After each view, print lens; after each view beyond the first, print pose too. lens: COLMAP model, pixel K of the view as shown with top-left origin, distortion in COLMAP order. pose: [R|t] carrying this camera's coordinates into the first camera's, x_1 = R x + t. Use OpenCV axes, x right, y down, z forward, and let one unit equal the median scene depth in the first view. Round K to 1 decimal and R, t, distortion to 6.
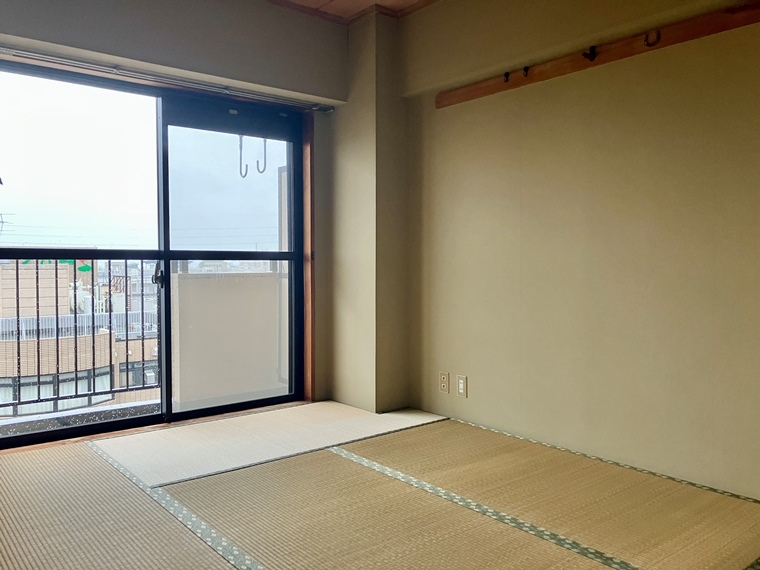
lens RADIAL K [[630.8, 0, 380.2], [0, 630.8, 285.4], [0, 0, 1]] dist [-0.006508, -0.006877]
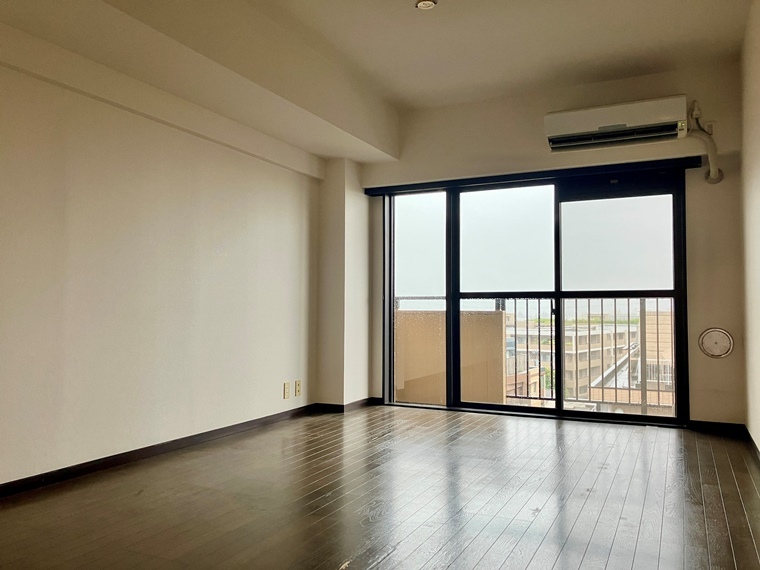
lens RADIAL K [[630.8, 0, 380.5], [0, 630.8, 285.2], [0, 0, 1]] dist [-0.006508, -0.006877]
pose [[0.424823, -0.027113, -0.904870, 0.747815], [-0.027498, 0.998704, -0.042835, 0.000896], [0.904859, 0.043080, 0.423527, 0.048444]]
